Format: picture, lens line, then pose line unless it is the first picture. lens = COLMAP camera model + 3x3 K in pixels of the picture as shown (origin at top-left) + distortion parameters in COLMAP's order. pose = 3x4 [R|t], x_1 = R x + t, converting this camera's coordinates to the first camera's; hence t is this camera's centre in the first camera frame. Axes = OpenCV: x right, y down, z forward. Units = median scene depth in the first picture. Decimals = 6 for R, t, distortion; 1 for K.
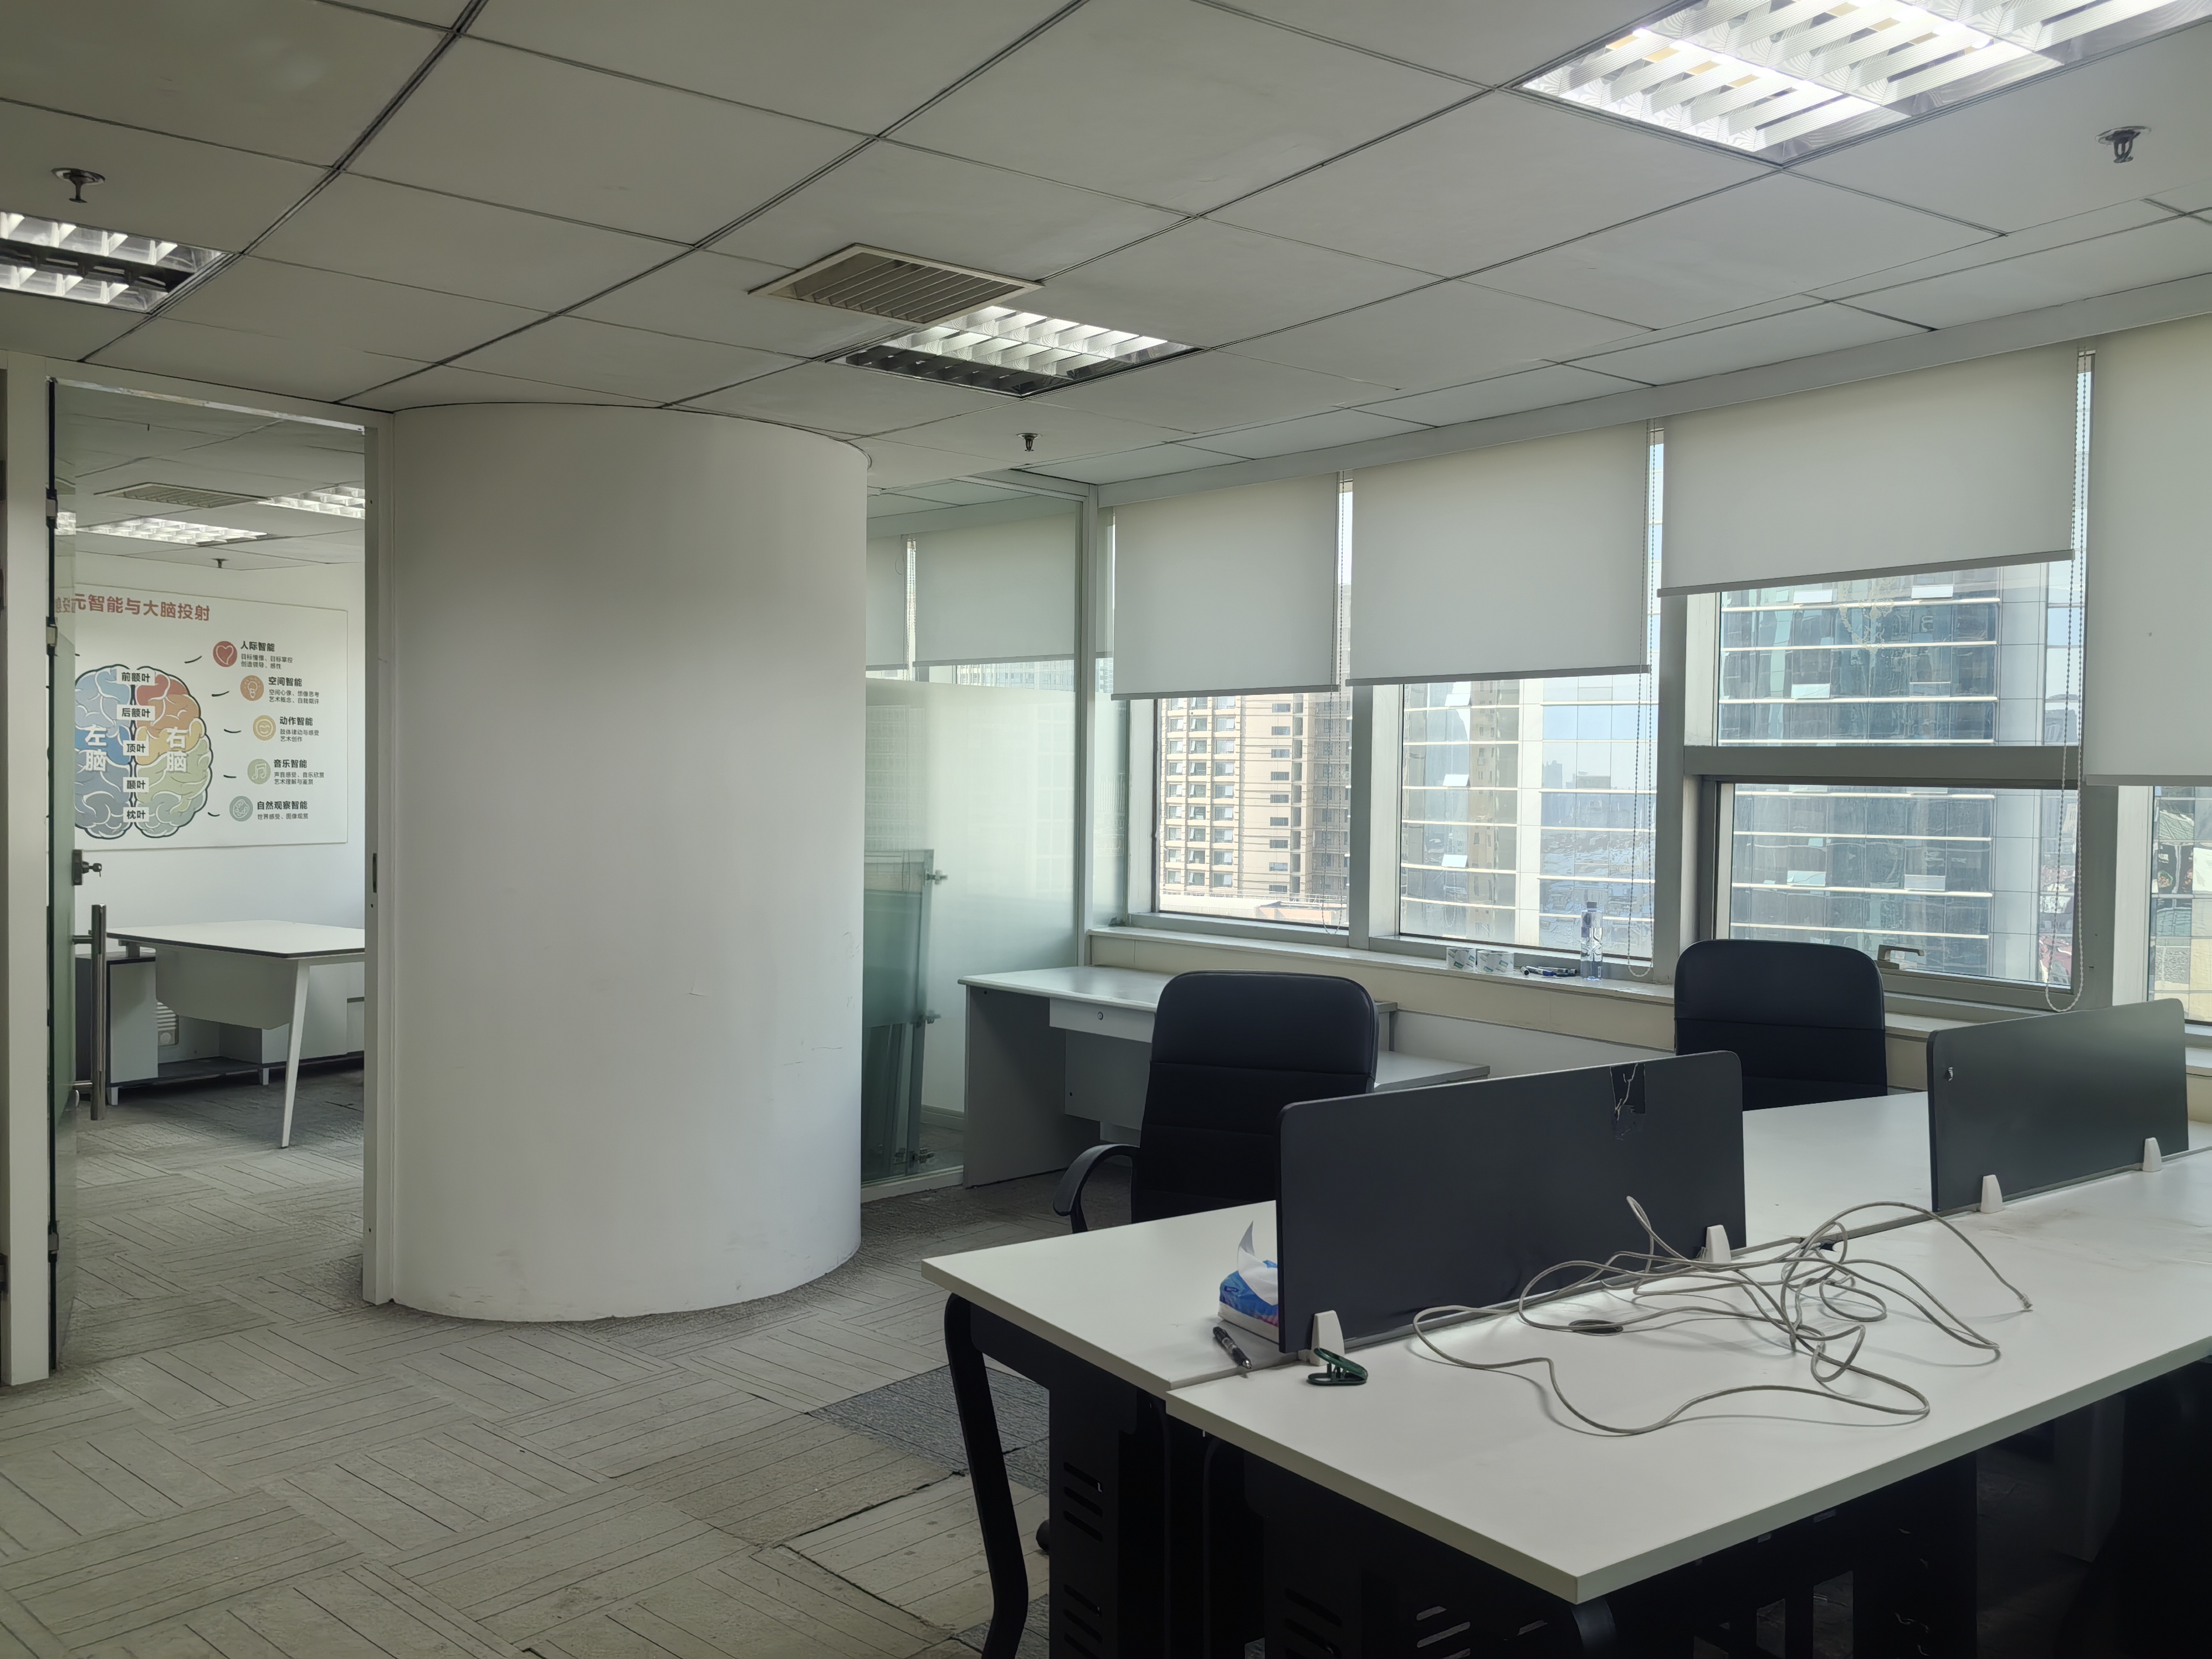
lens RADIAL K [[1738.5, 0, 1106.0], [0, 1738.5, 829.5], [0, 0, 1]] dist [0.067702, -0.100539]
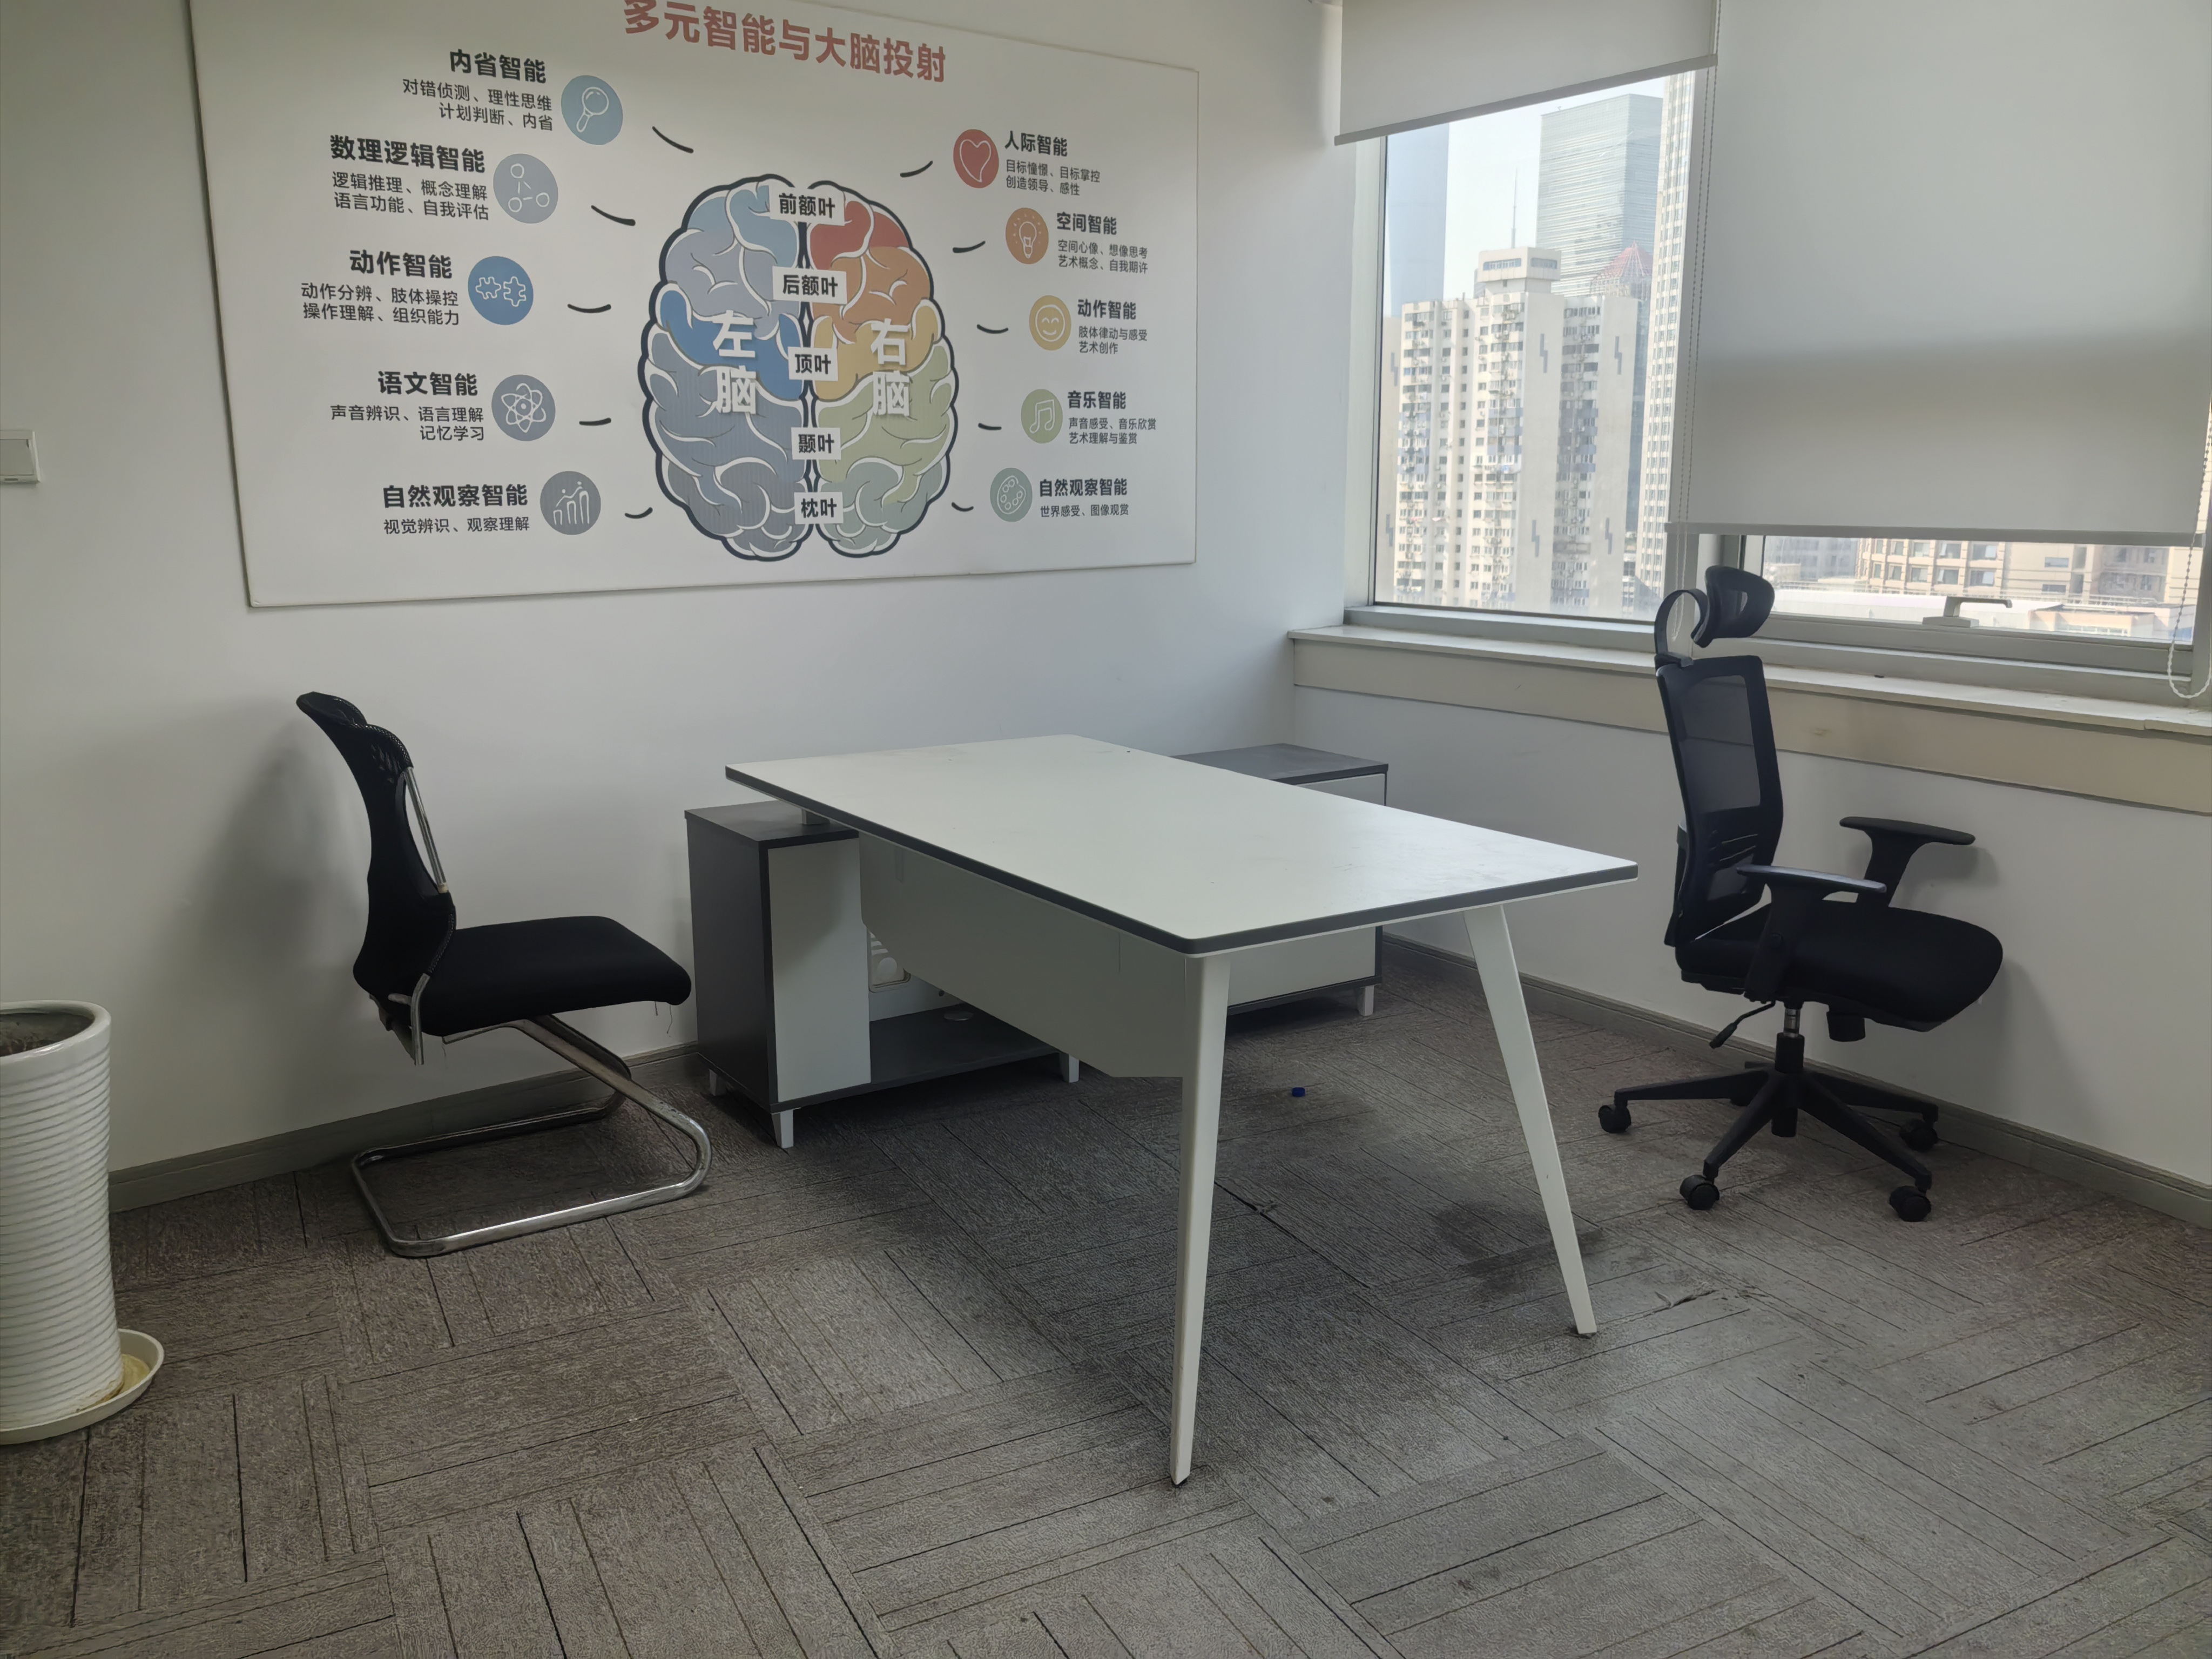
lens RADIAL K [[1738.5, 0, 1106.0], [0, 1738.5, 829.5], [0, 0, 1]] dist [0.067702, -0.100539]
pose [[0.929875, 0.058428, -0.363206, -0.291951], [0.005259, 0.985094, 0.171935, -0.003387], [0.367839, -0.161789, 0.915707, 0.561771]]
